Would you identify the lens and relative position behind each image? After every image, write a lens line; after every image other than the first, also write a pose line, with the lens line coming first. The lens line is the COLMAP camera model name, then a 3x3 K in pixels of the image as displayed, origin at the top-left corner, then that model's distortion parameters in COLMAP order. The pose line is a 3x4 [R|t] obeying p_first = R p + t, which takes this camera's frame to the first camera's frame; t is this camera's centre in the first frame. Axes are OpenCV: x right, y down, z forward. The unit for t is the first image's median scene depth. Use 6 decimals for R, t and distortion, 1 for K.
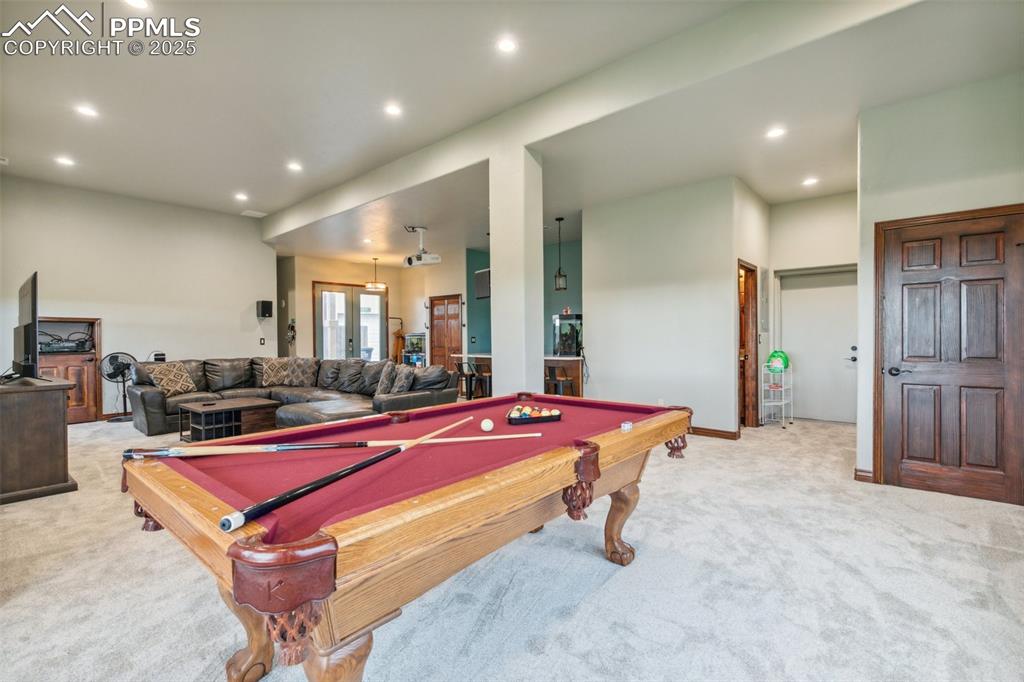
lens RADIAL K [[464.9, 0, 512.8], [0, 464.9, 339.0], [0, 0, 1]] dist [0.006373, -0.000784]
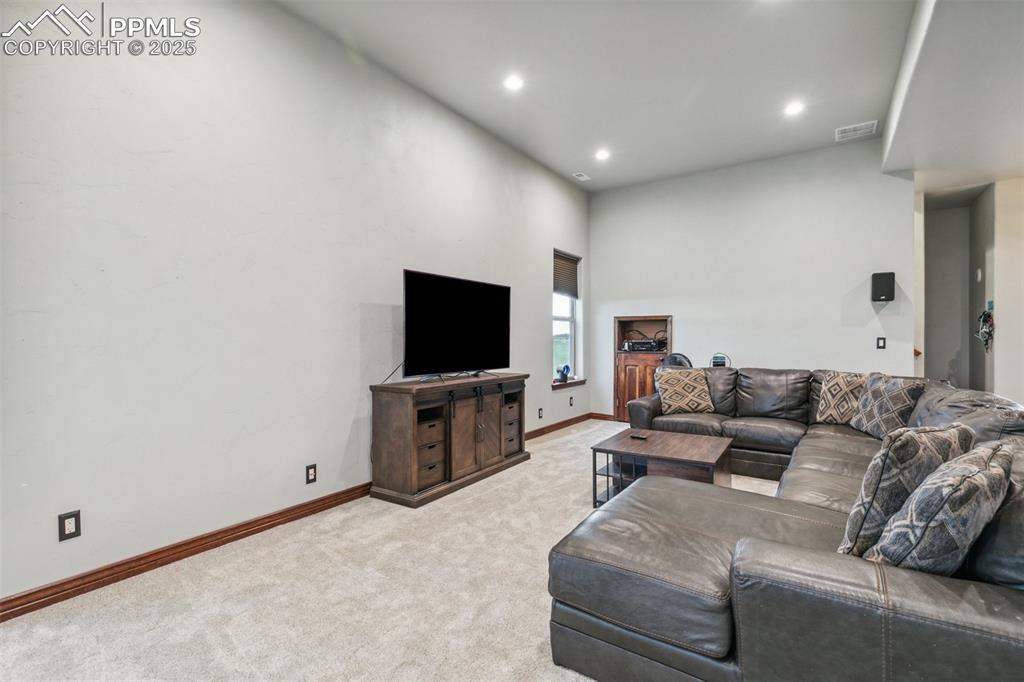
lens RADIAL K [[464.9, 0, 512.8], [0, 464.9, 339.0], [0, 0, 1]] dist [0.006373, -0.000784]
pose [[0.127722, 0.006508, -0.991789, -0.016695], [-0.003001, 0.999976, 0.006175, -0.002384], [0.991805, 0.002187, 0.127739, 0.555532]]
